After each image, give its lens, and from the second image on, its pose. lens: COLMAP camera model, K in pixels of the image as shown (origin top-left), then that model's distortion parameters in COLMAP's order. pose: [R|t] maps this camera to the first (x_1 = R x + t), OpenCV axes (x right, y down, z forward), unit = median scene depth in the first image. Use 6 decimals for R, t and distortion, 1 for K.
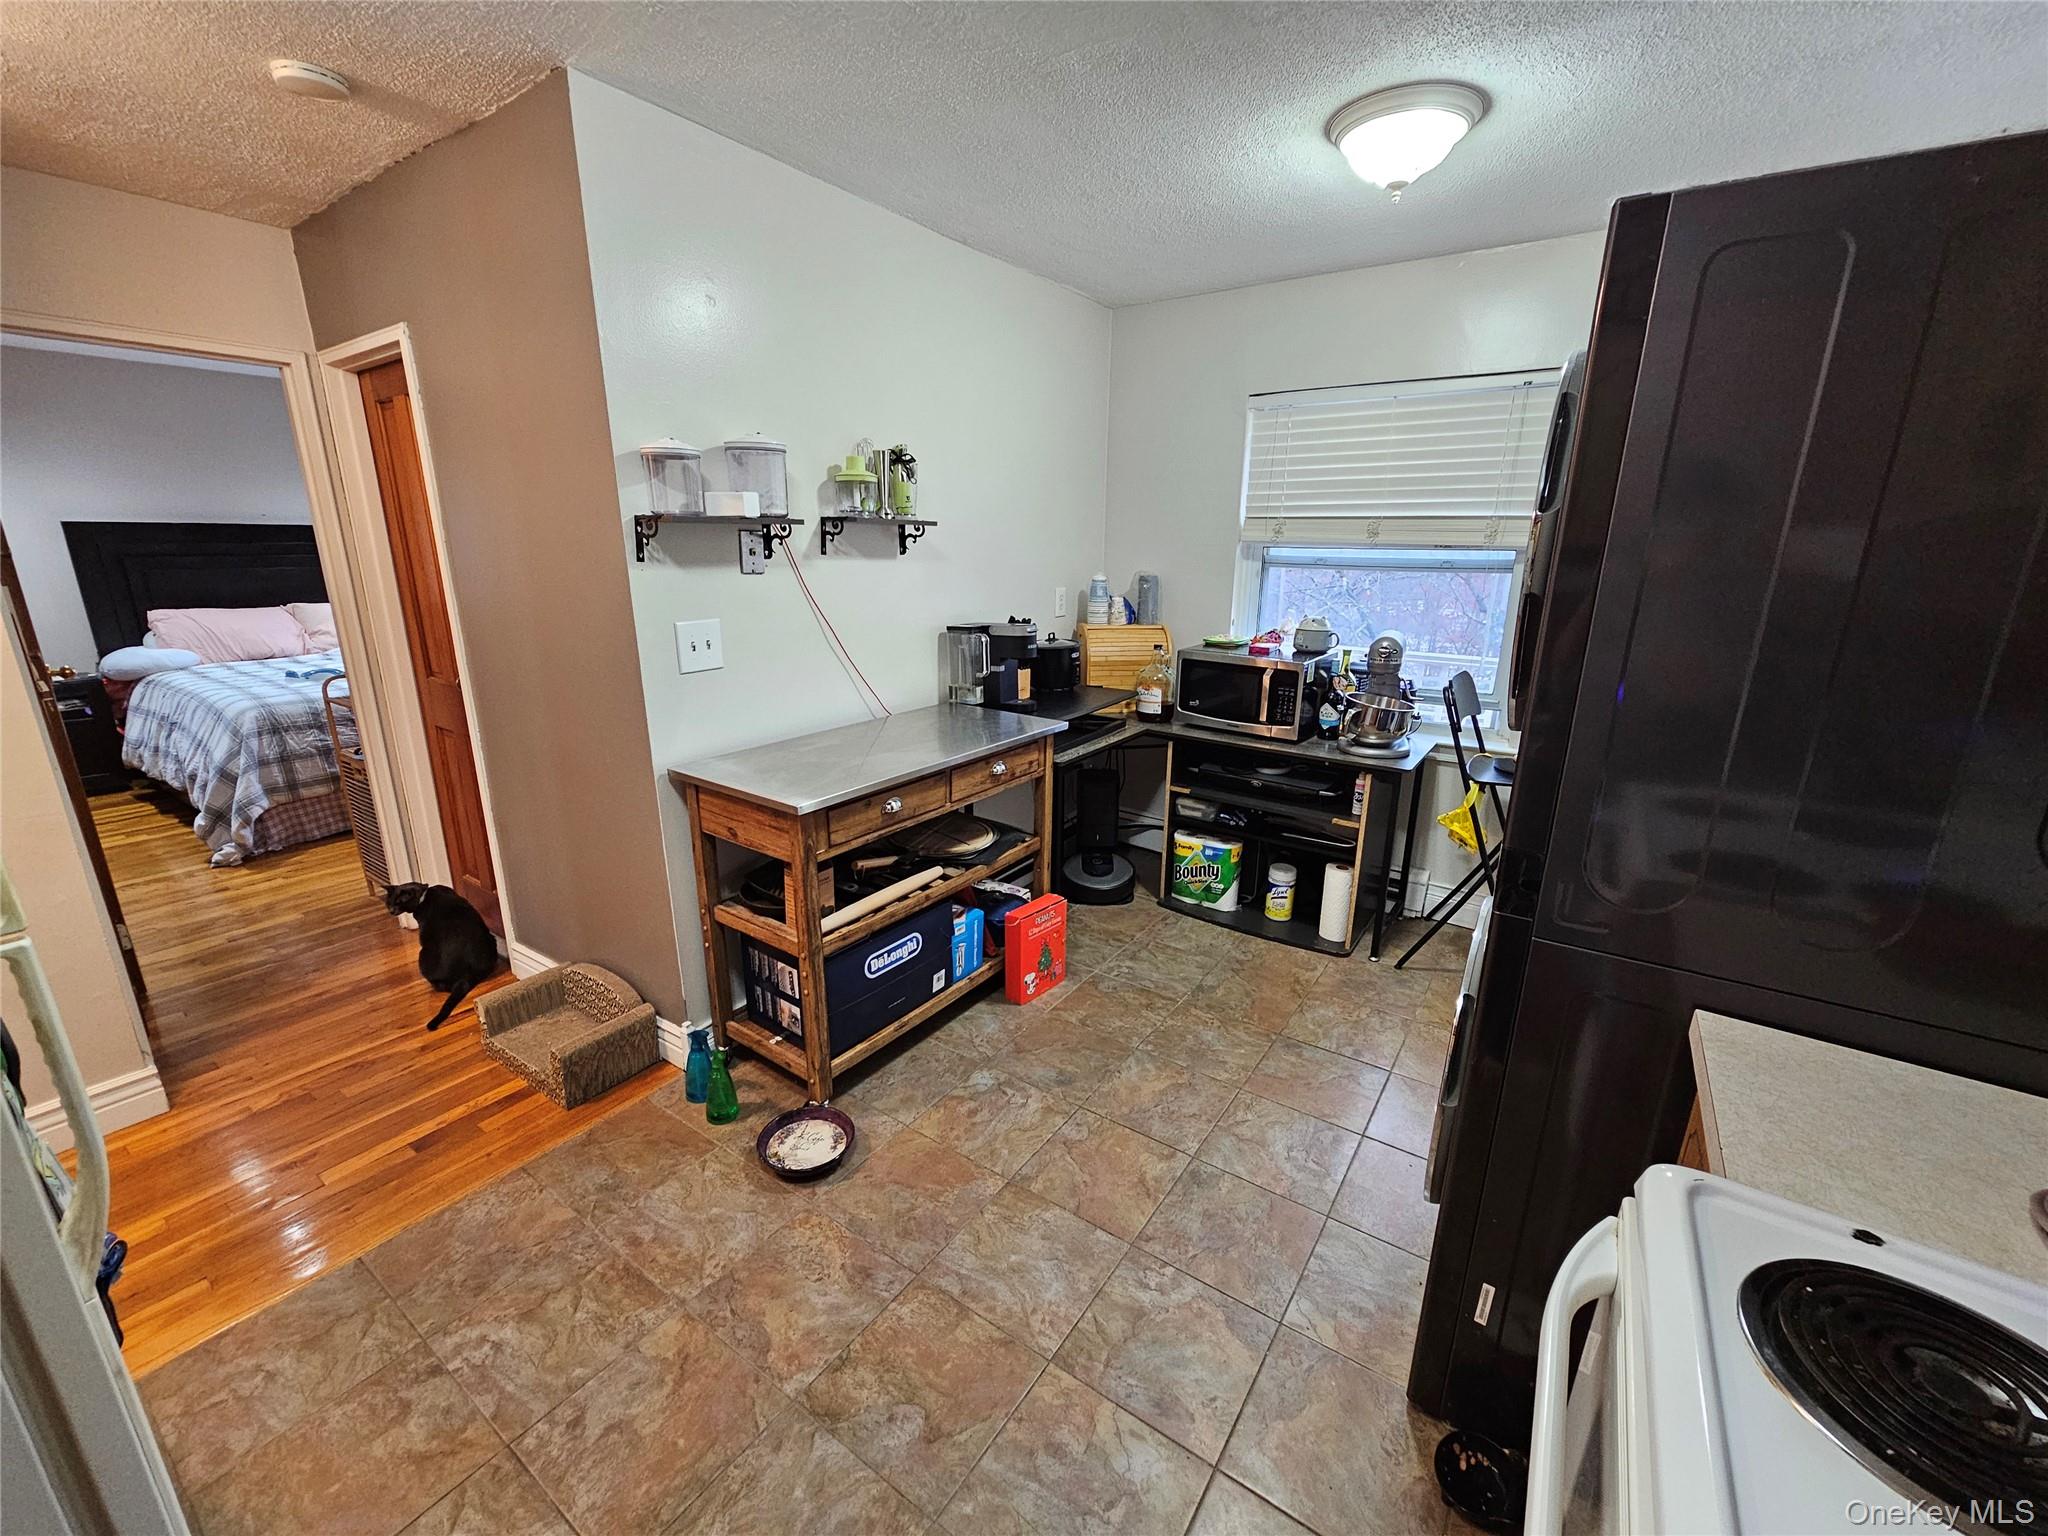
lens RADIAL K [[832.8, 0, 1024.0], [0, 832.8, 768.0], [0, 0, 1]] dist [0.000299, 0.000045]
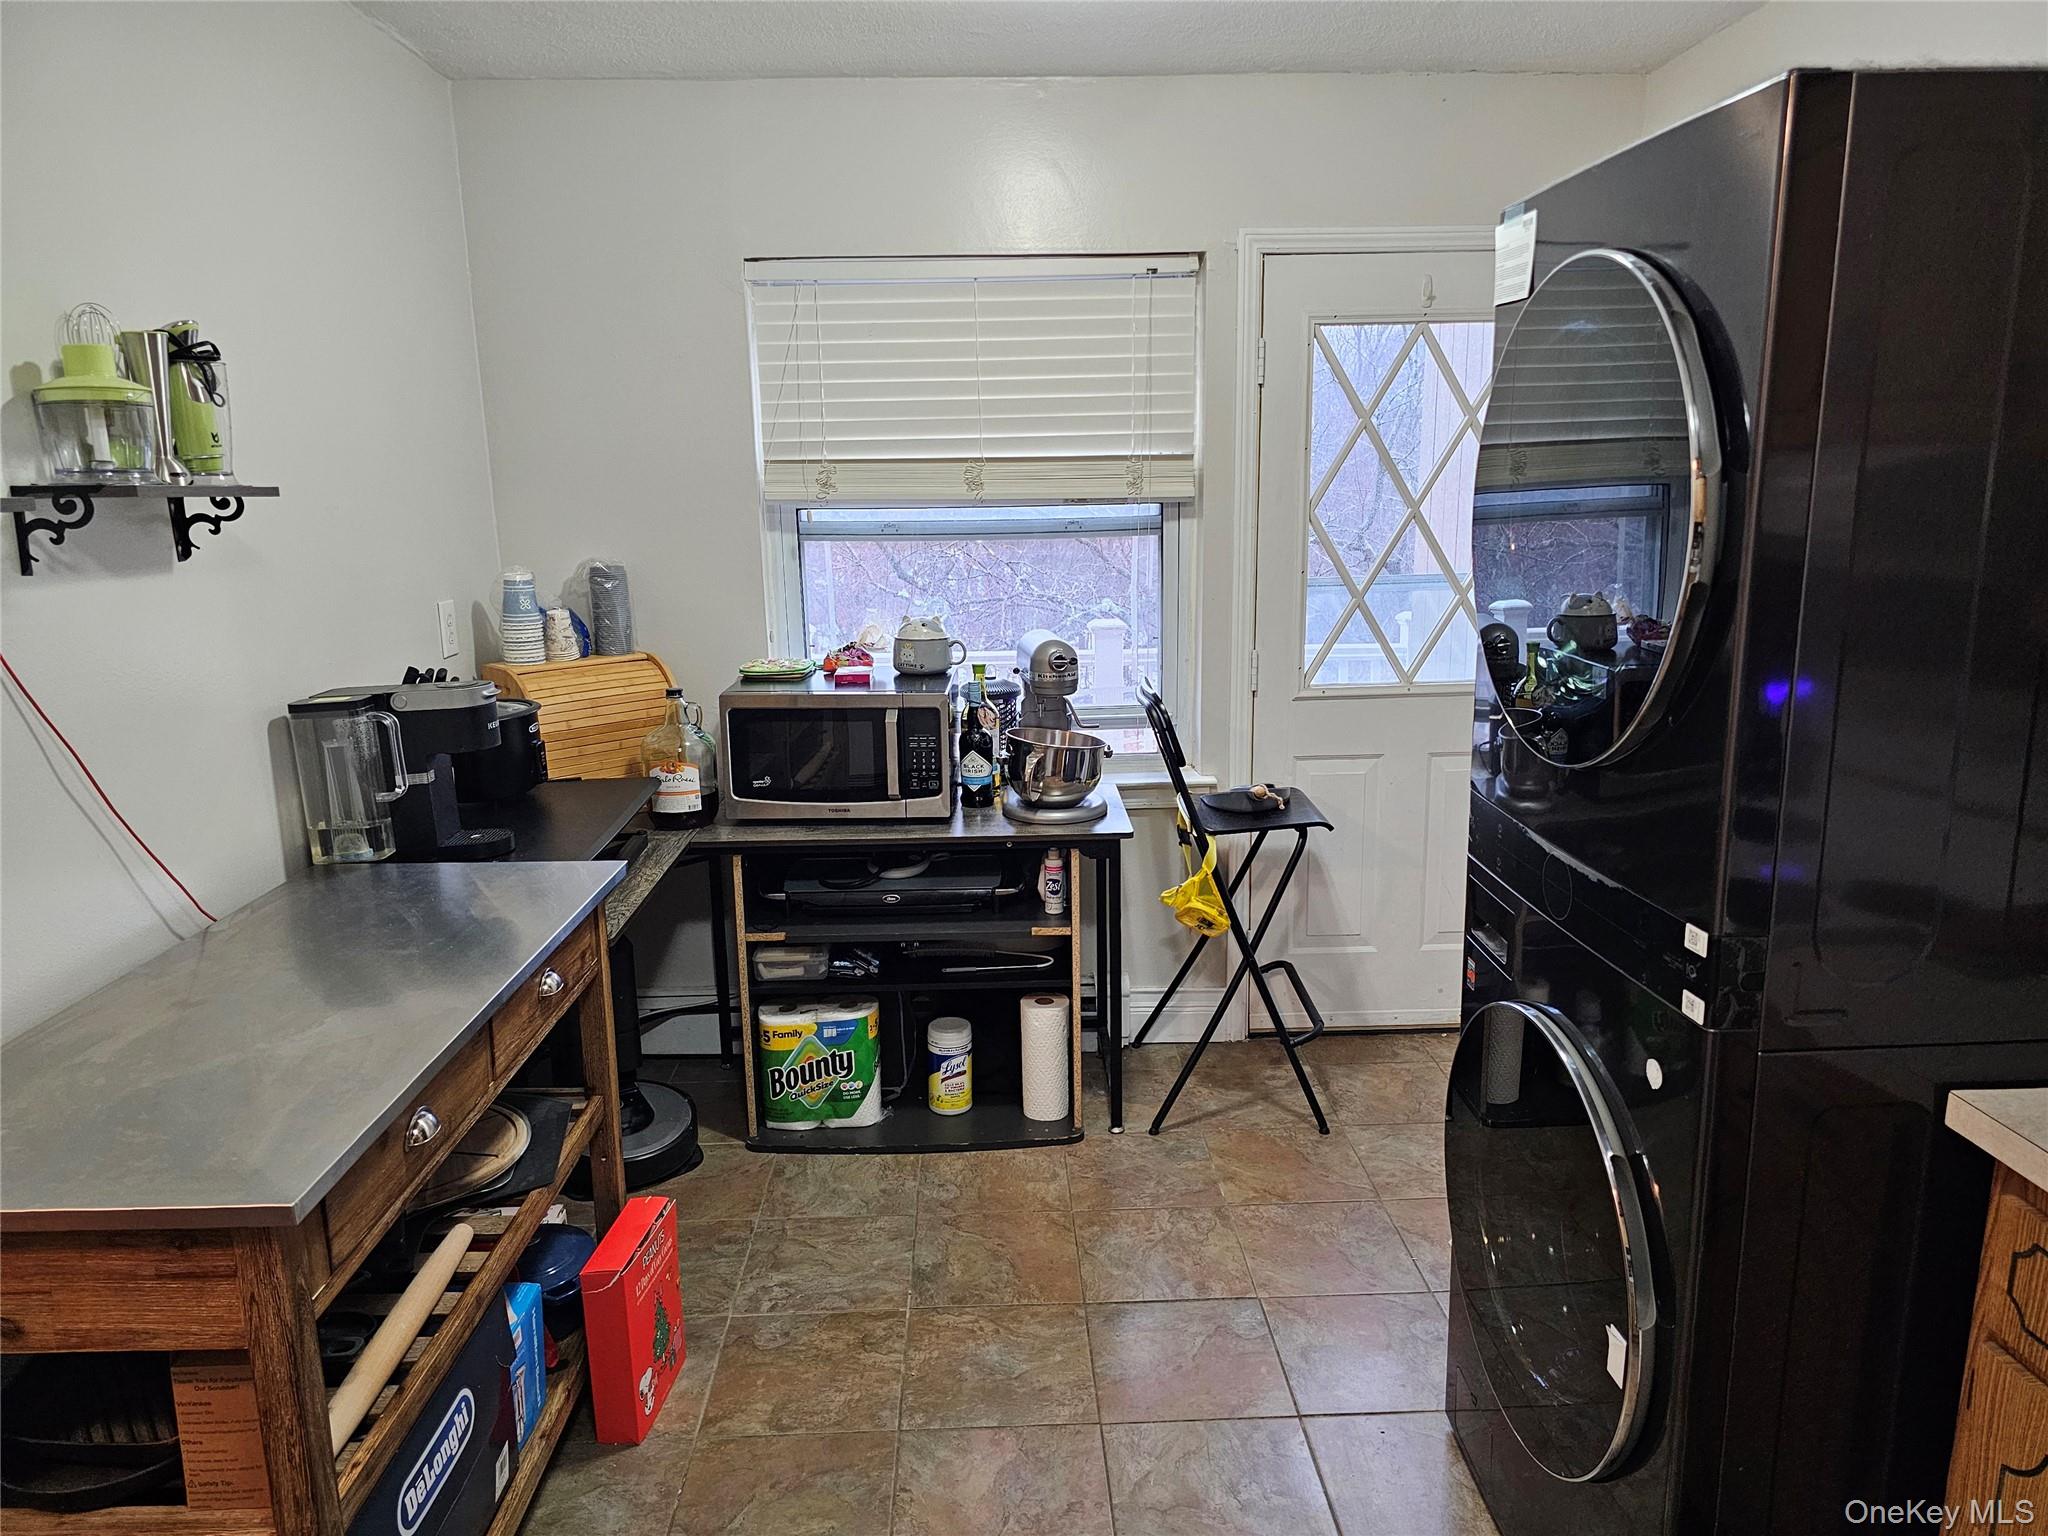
lens RADIAL K [[1366.9, 0, 1027.7], [0, 1366.9, 754.8], [0, 0, 1]] dist [0.072372, -0.062920]
pose [[0.802705, -0.143711, 0.578803, -0.199518], [0.183620, 0.982940, -0.010597, -0.055041], [-0.567405, 0.114786, 0.815399, 0.129440]]
